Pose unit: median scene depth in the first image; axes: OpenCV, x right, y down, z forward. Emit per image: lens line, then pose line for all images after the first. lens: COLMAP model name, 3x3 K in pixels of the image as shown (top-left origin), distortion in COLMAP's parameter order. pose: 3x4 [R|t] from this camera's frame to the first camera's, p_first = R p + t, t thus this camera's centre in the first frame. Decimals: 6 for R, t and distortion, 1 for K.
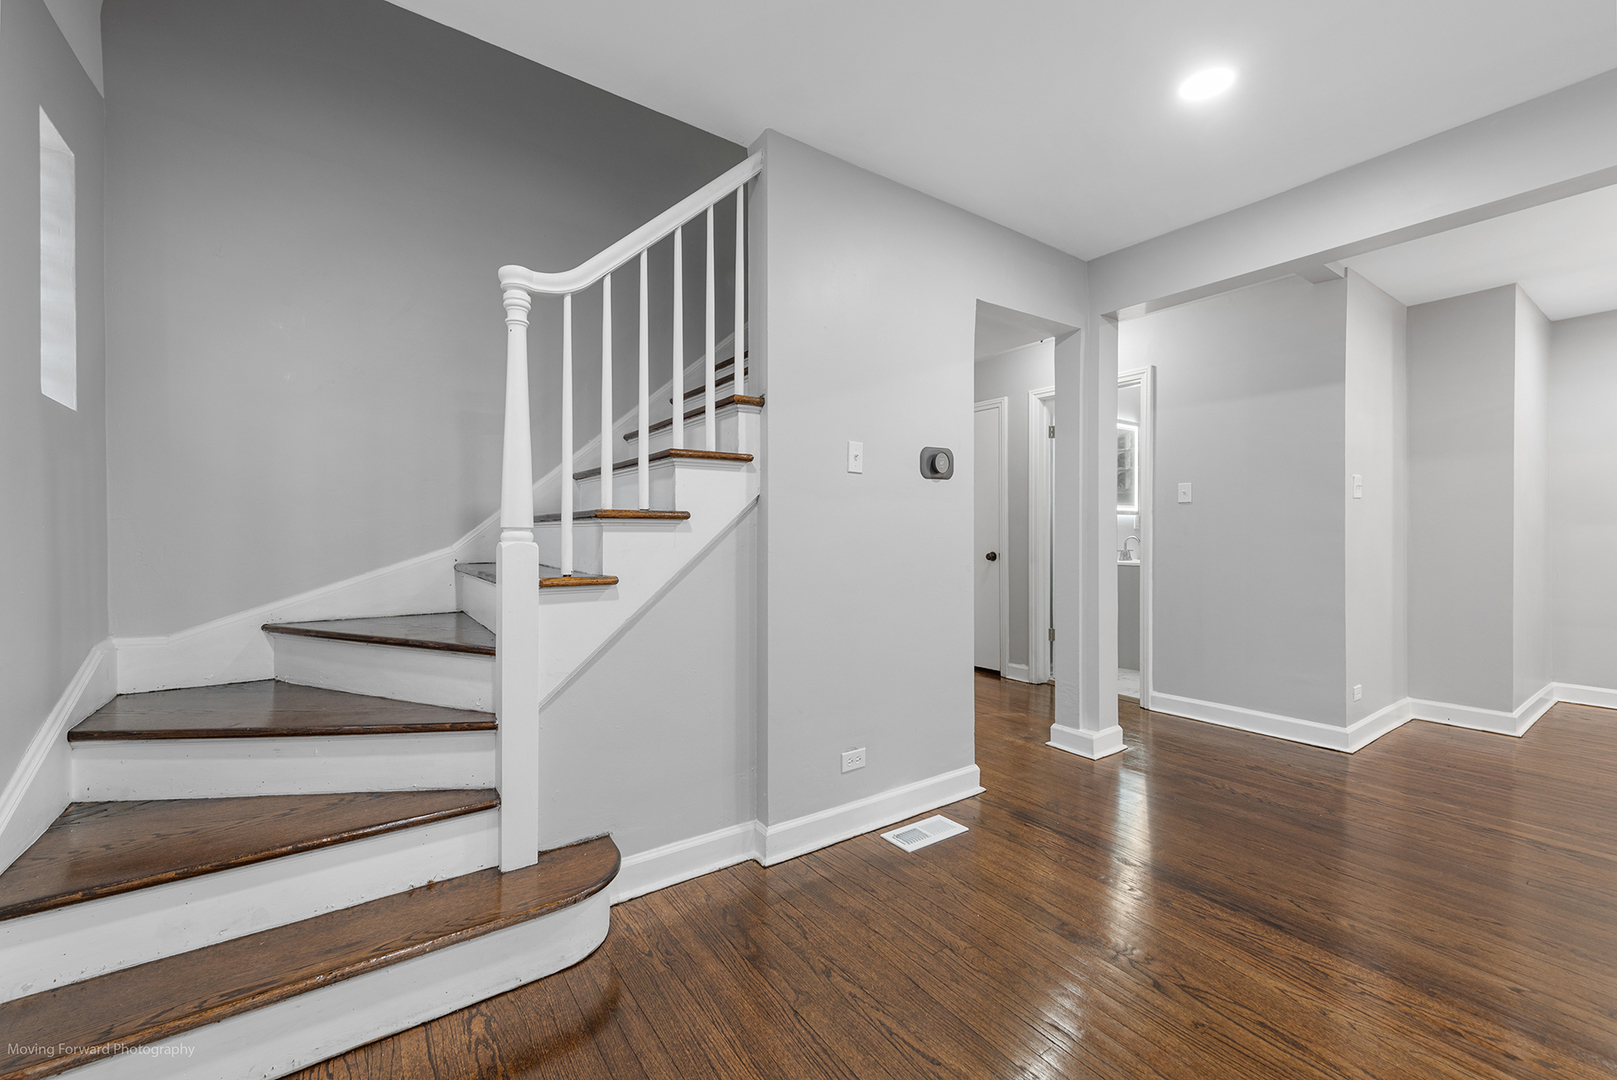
lens RADIAL K [[644.3, 0, 793.7], [0, 644.3, 537.3], [0, 0, 1]] dist [0.013227, -0.001434]
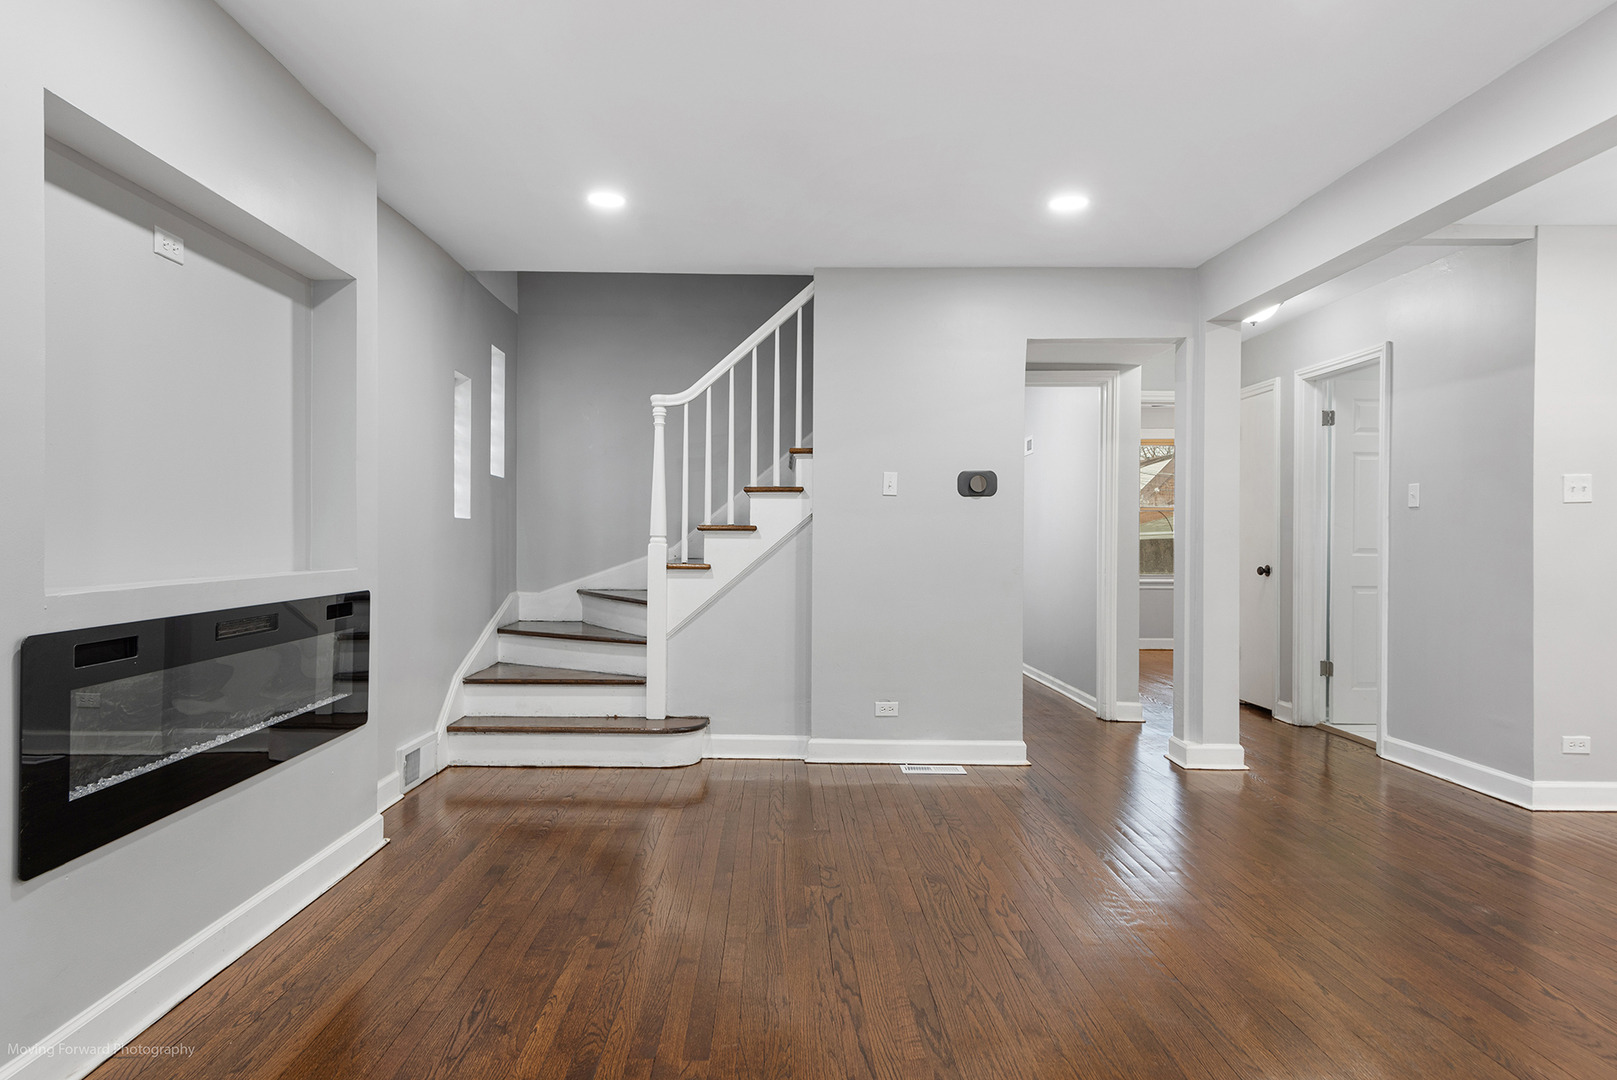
lens RADIAL K [[951.0, 0, 784.4], [0, 951.0, 538.9], [0, 0, 1]] dist [0.030941, -0.007307]
pose [[0.823072, 0.007683, -0.567885, 1.112617], [-0.010639, 0.999942, -0.001893, -0.003966], [0.567837, 0.007600, 0.823106, -0.808196]]
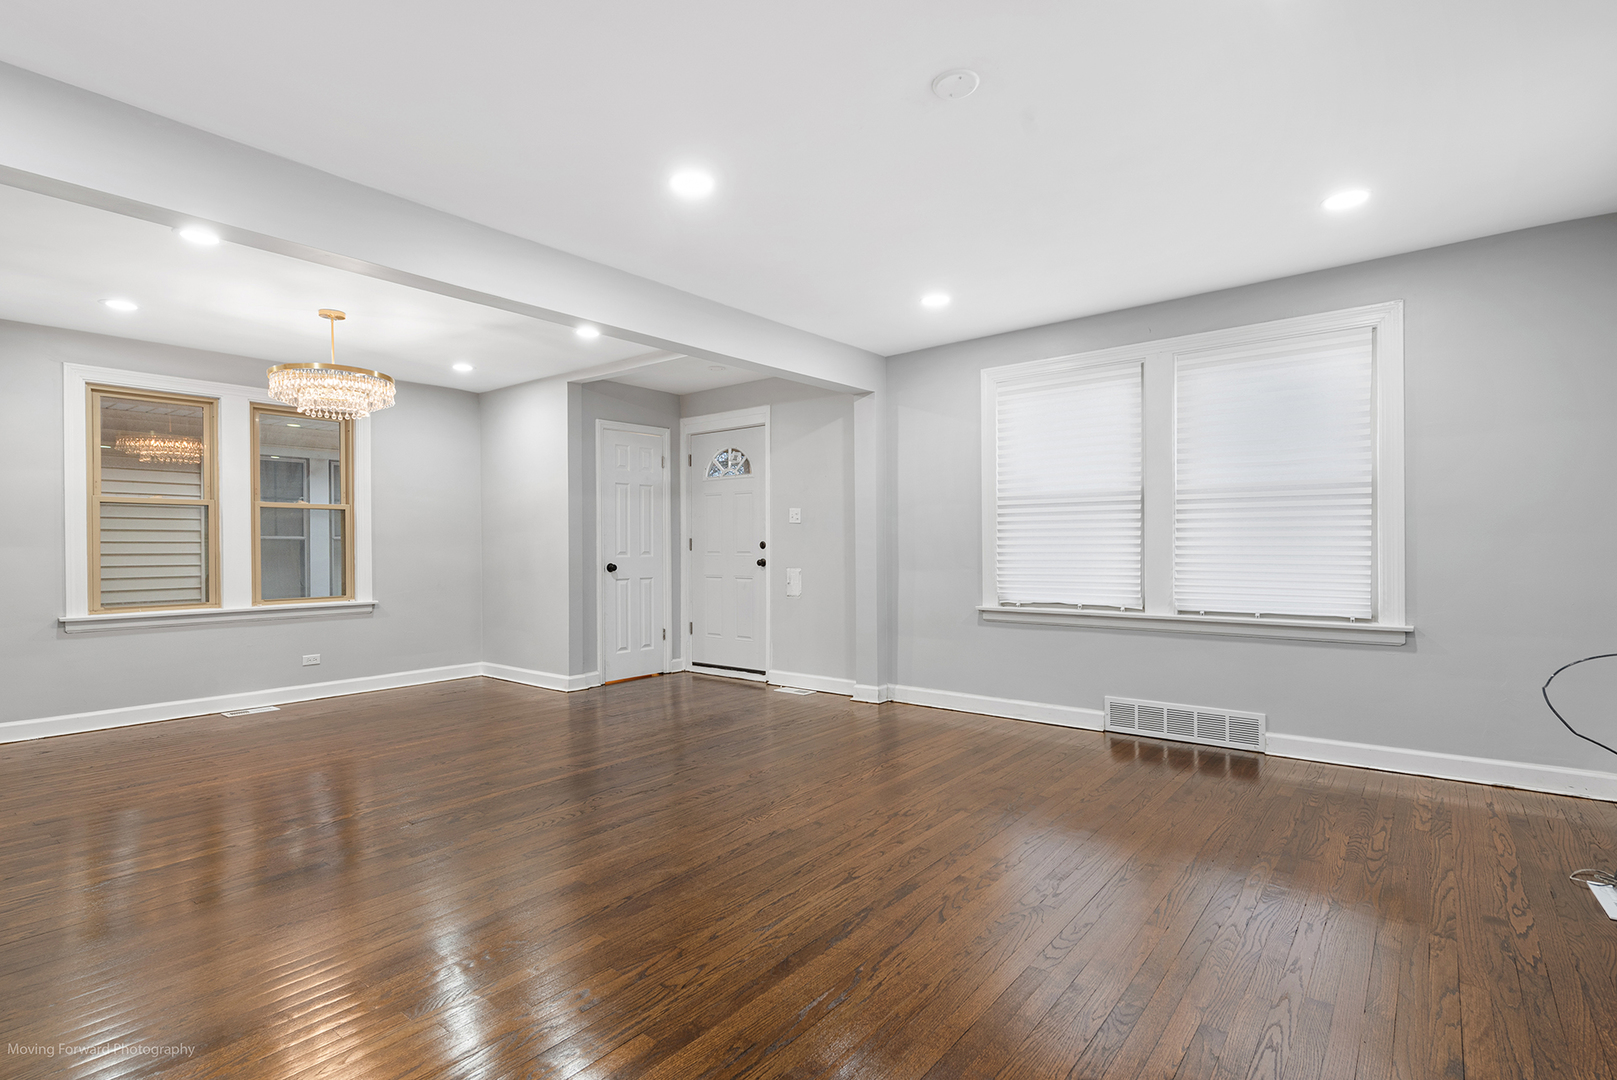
lens RADIAL K [[770.7, 0, 789.5], [0, 770.7, 549.5], [0, 0, 1]] dist [0.013428, -0.003736]
pose [[-0.272635, 0.004840, 0.962105, -0.242418], [0.013082, 0.999914, -0.001323, 0.000524], [-0.962029, 0.012226, -0.272675, 0.403623]]
